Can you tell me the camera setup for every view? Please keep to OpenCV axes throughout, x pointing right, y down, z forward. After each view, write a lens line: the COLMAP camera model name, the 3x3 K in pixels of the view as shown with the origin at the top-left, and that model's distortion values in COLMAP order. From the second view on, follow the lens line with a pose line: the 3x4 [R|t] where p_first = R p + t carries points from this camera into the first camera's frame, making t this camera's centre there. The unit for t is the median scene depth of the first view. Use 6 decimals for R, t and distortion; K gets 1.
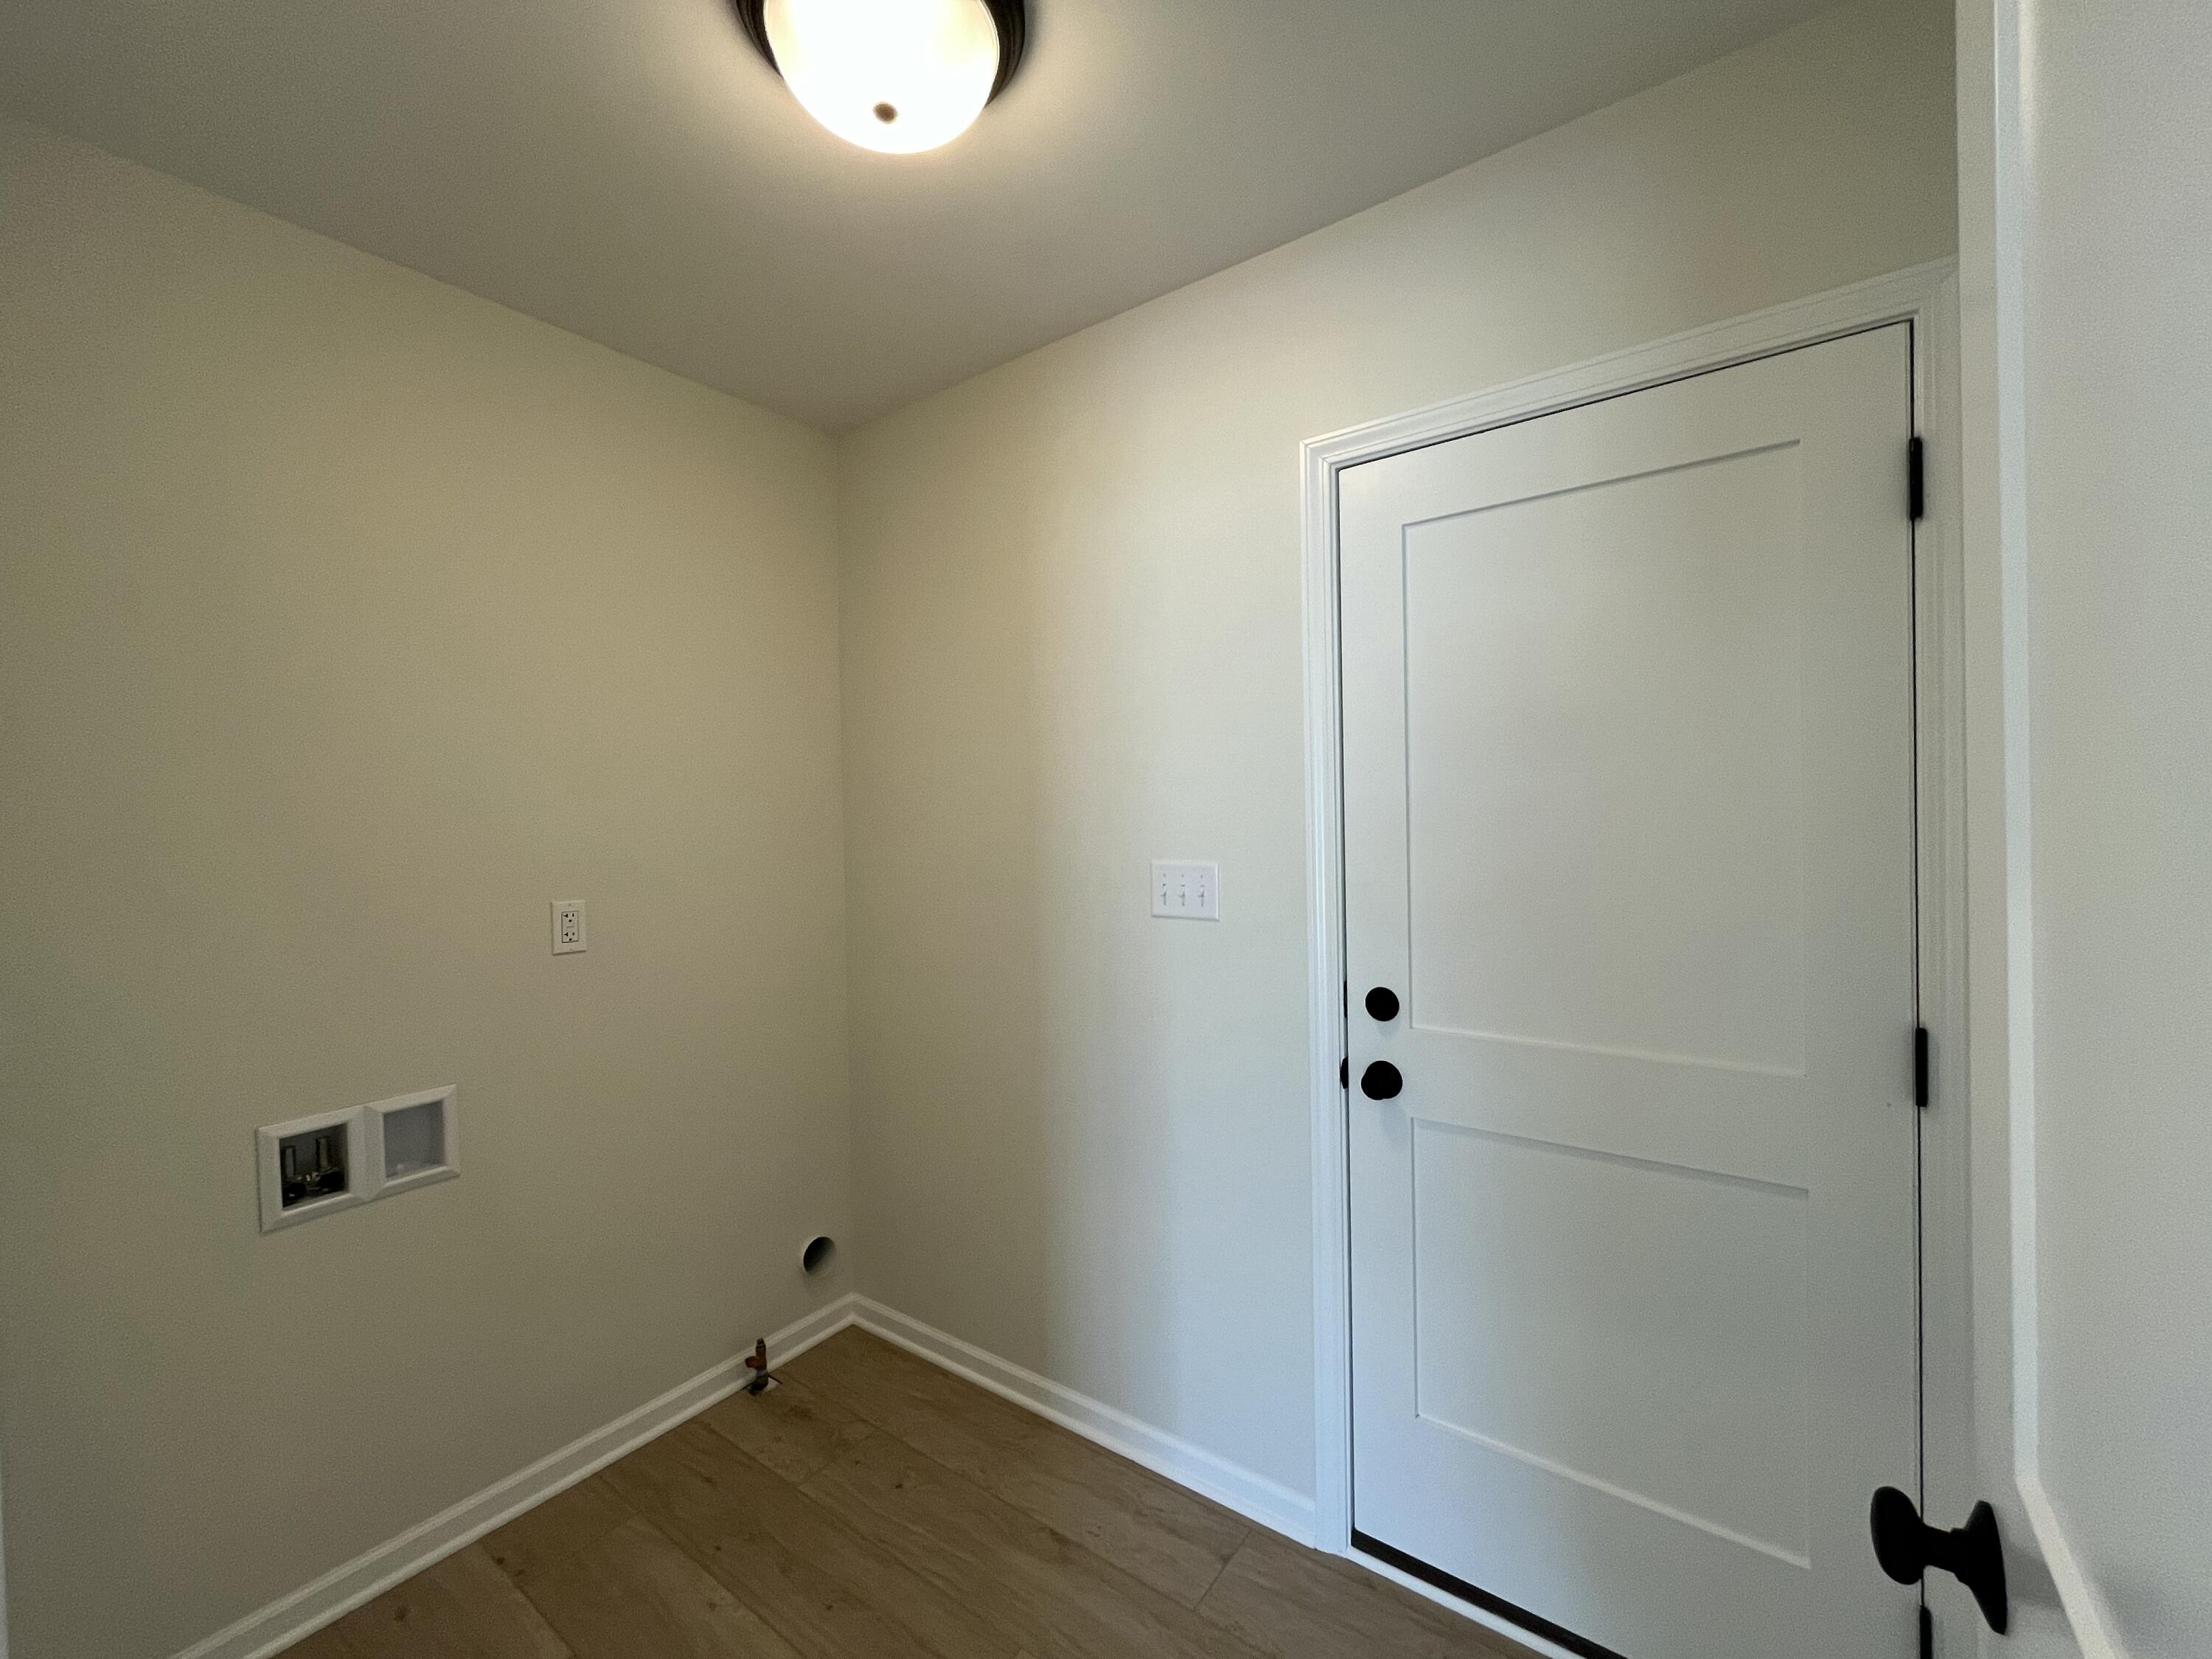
lens RADIAL K [[900.5, 0, 1108.1], [0, 900.5, 828.7], [0, 0, 1]] dist [0.000945, -0.000761]
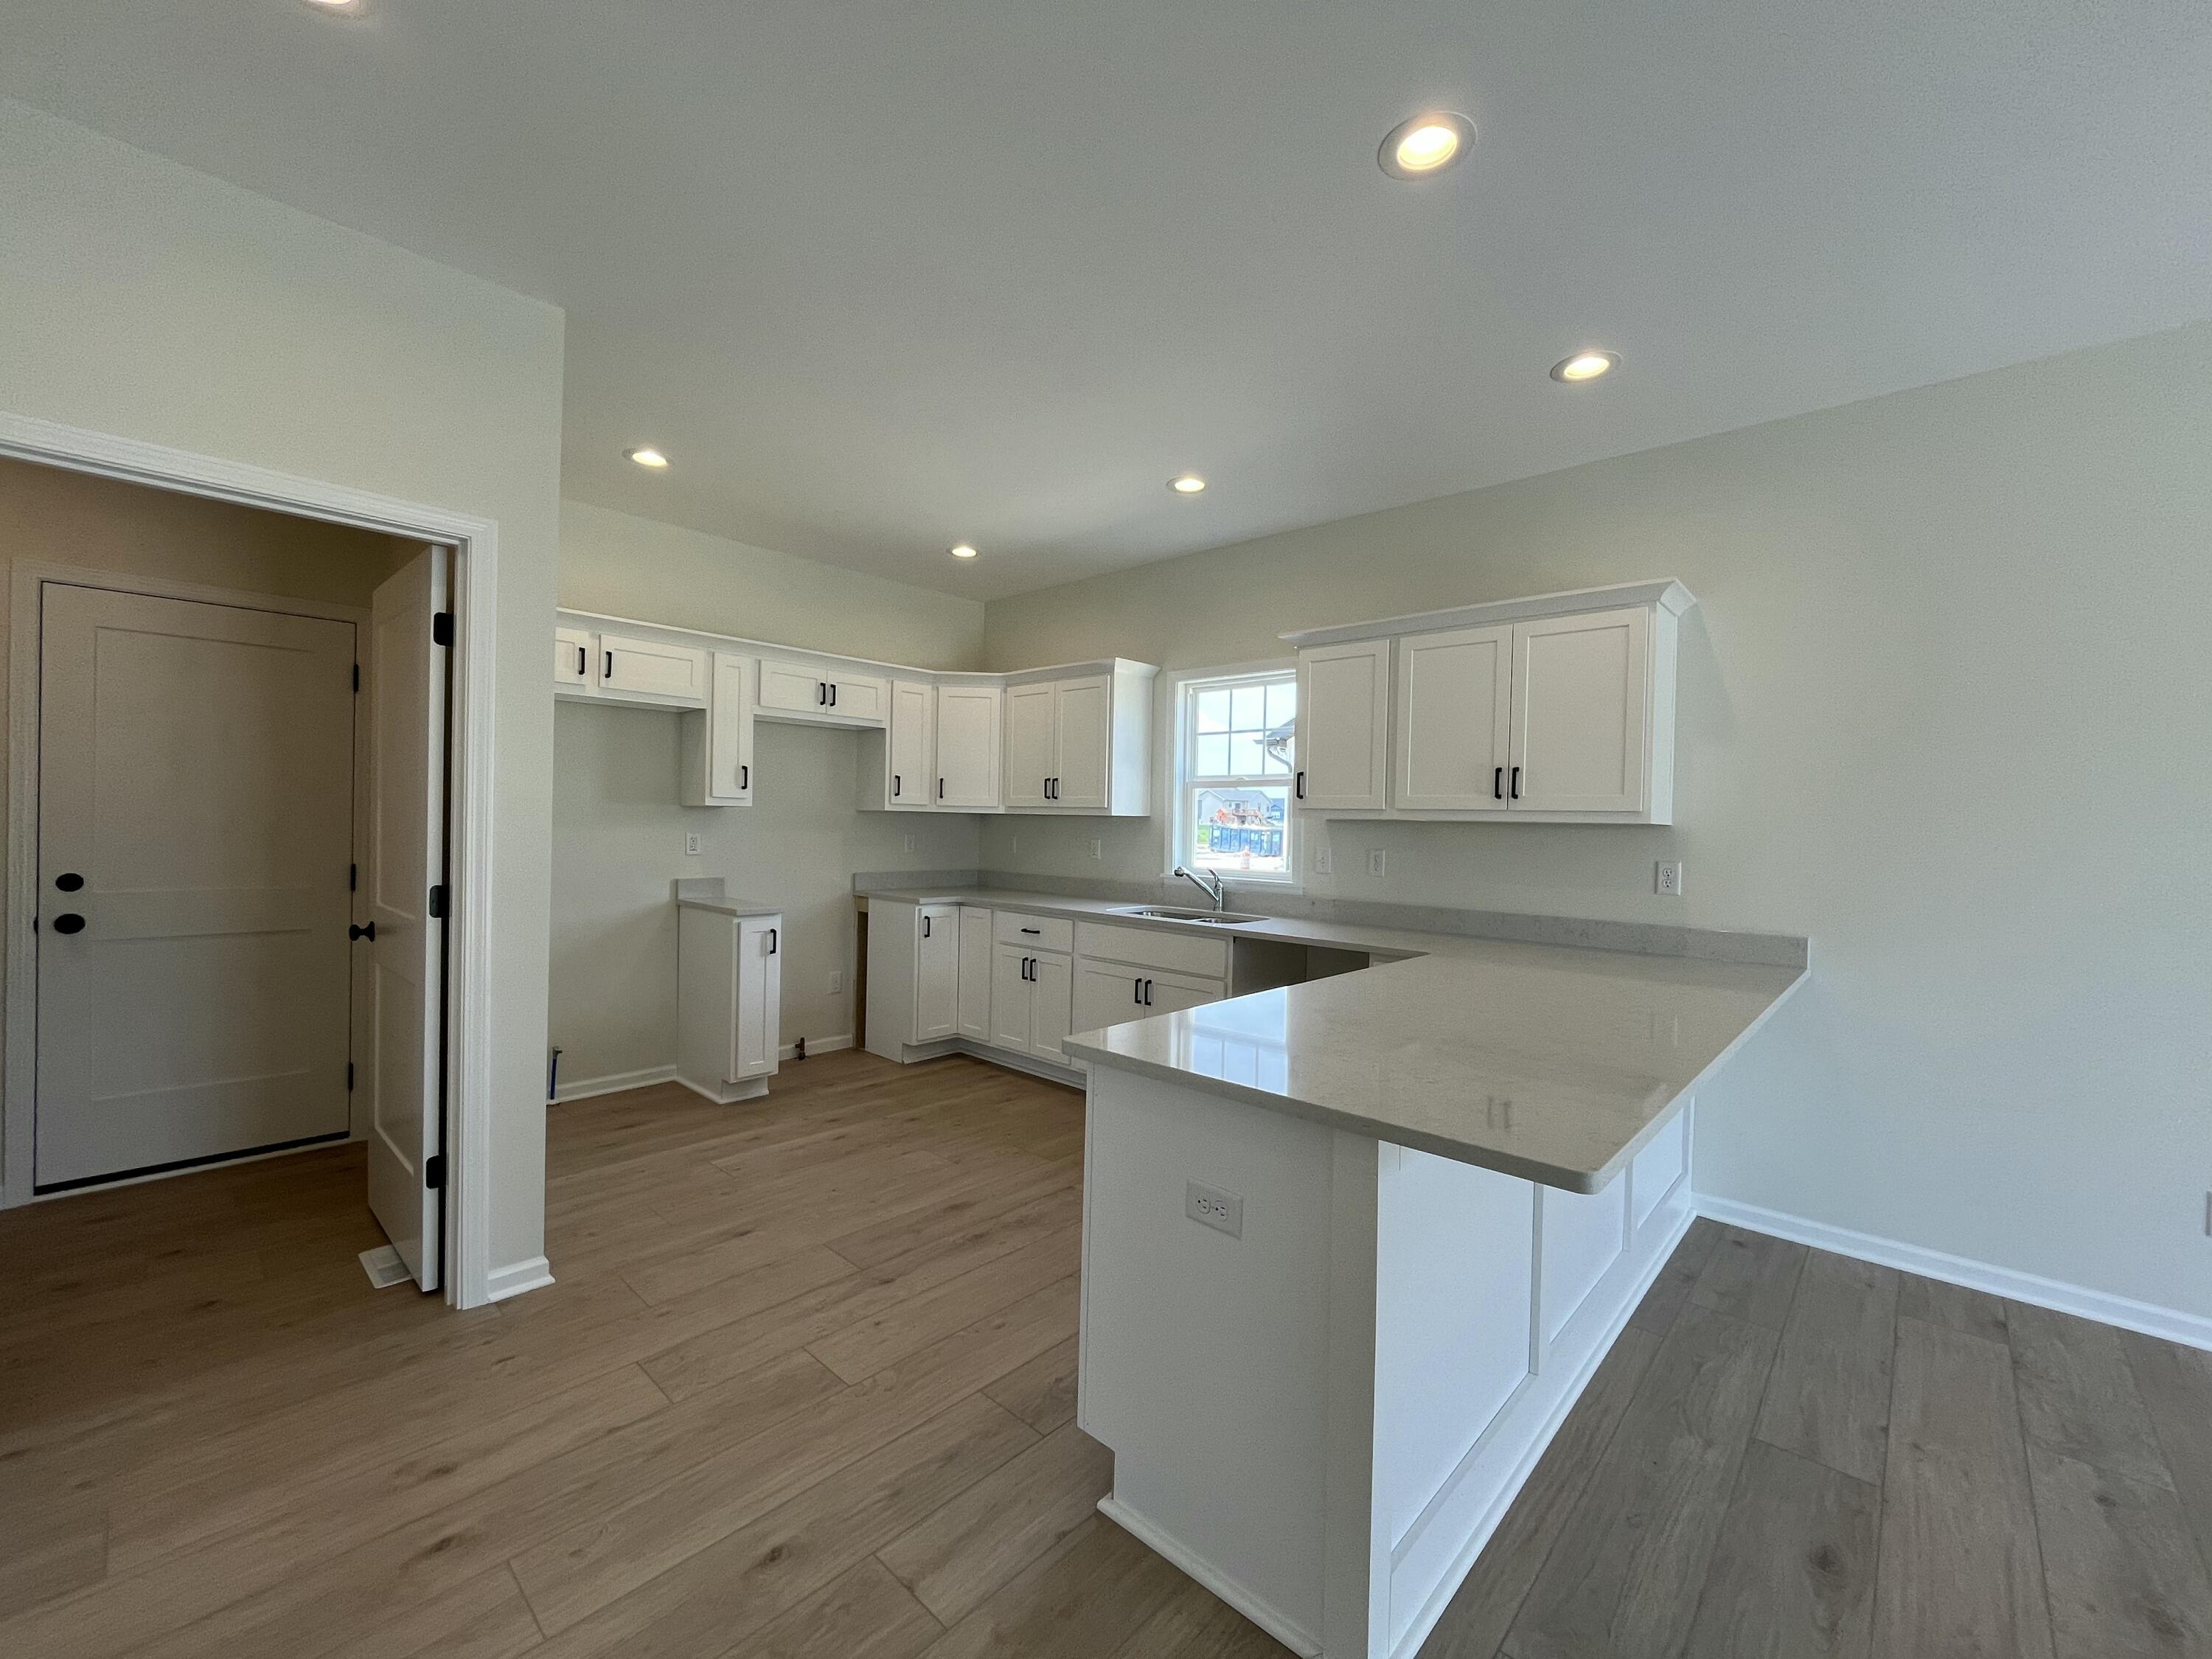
lens RADIAL K [[900.5, 0, 1102.1], [0, 900.5, 835.8], [0, 0, 1]] dist [0.000945, -0.000761]
pose [[0.123420, 0.010190, 0.992302, -1.256371], [-0.016775, 0.999826, -0.008181, 0.079817], [-0.992213, -0.015636, 0.123570, -1.309420]]
